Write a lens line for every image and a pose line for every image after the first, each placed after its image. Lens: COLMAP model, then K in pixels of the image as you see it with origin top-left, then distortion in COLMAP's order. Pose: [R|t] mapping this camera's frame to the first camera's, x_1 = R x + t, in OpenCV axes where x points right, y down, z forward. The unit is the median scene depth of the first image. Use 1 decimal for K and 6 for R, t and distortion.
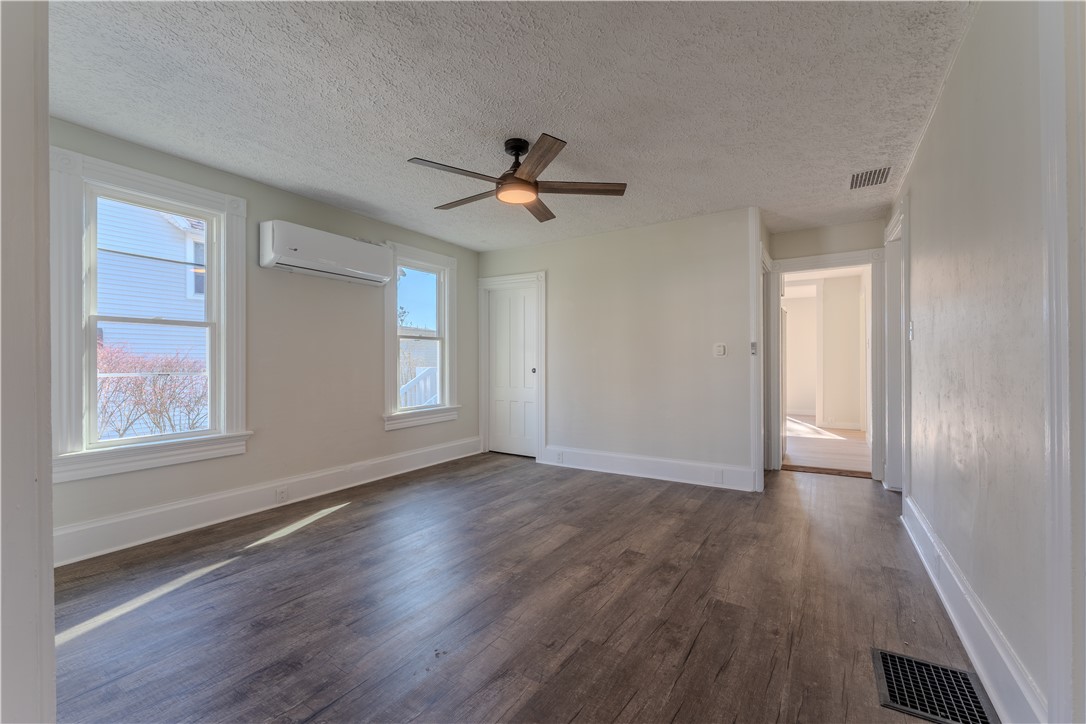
lens RADIAL K [[468.3, 0, 543.0], [0, 468.3, 362.0], [0, 0, 1]] dist [-0.001877, -0.000294]
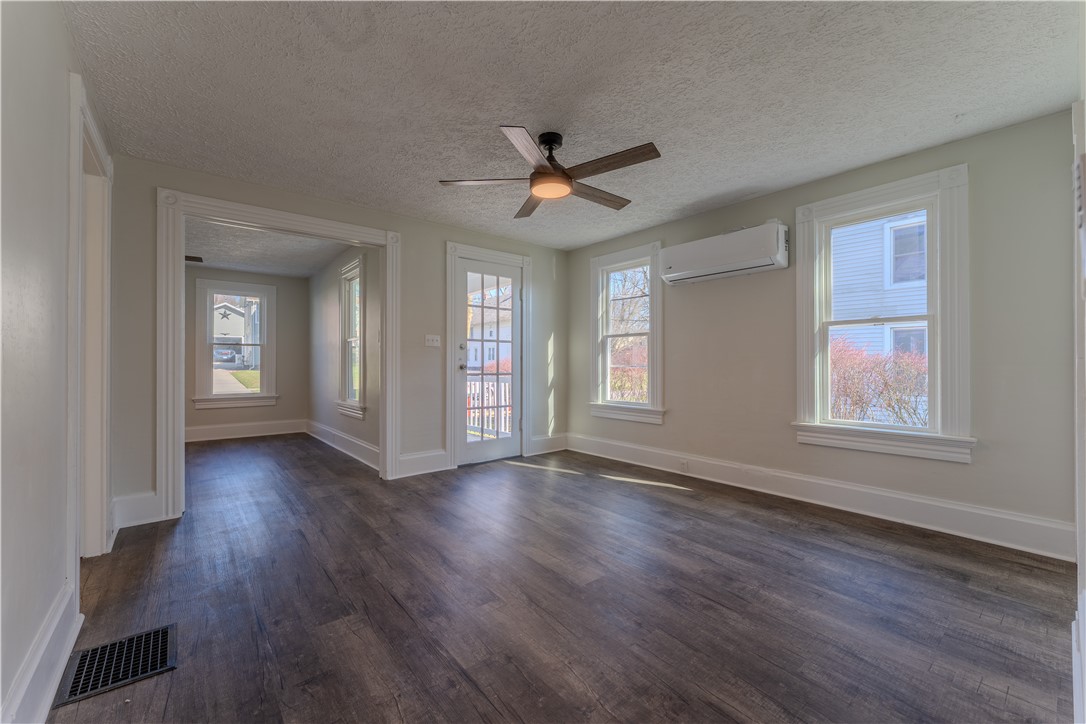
lens RADIAL K [[441.1, 0, 543.0], [0, 441.1, 362.0], [0, 0, 1]] dist [-0.000456, -0.000028]
pose [[-0.335573, 0.007987, -0.941980, 0.814298], [0.002913, 0.999968, 0.007442, -0.002302], [0.942010, -0.000246, -0.335586, 1.262056]]
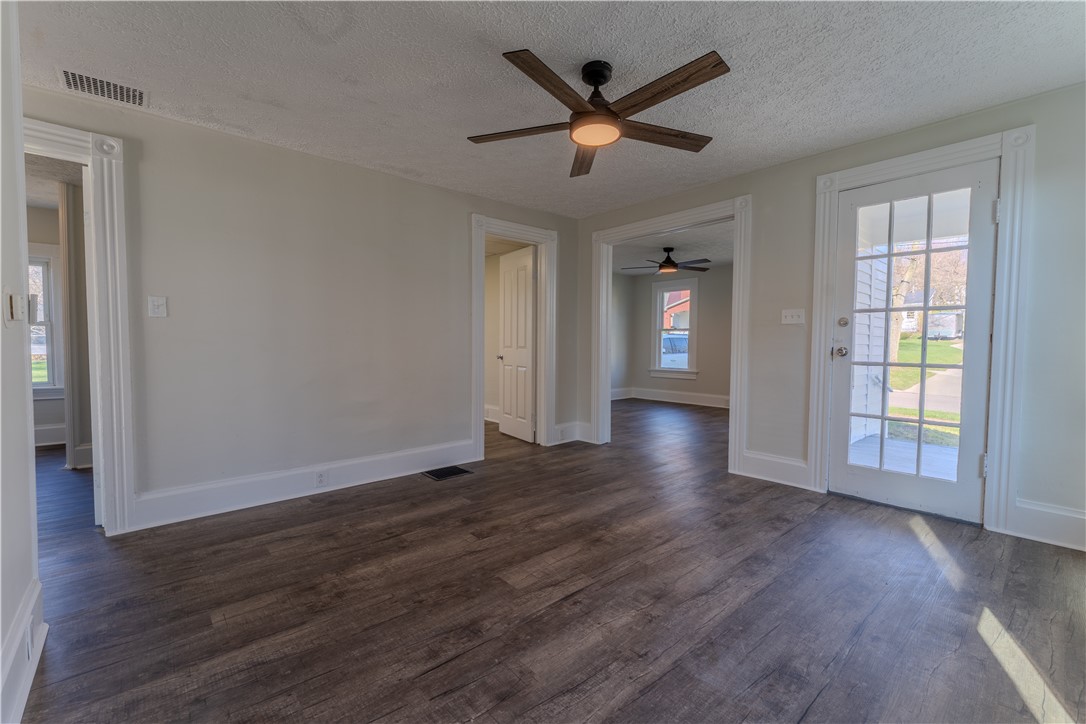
lens RADIAL K [[450.2, 0, 528.9], [0, 450.2, 361.8], [0, 0, 1]] dist [-0.003650, -0.000273]
pose [[-0.950763, -0.010828, 0.309730, -0.184709], [0.002332, 0.999111, 0.042089, 0.001994], [-0.309910, 0.040739, -0.949893, 1.743584]]
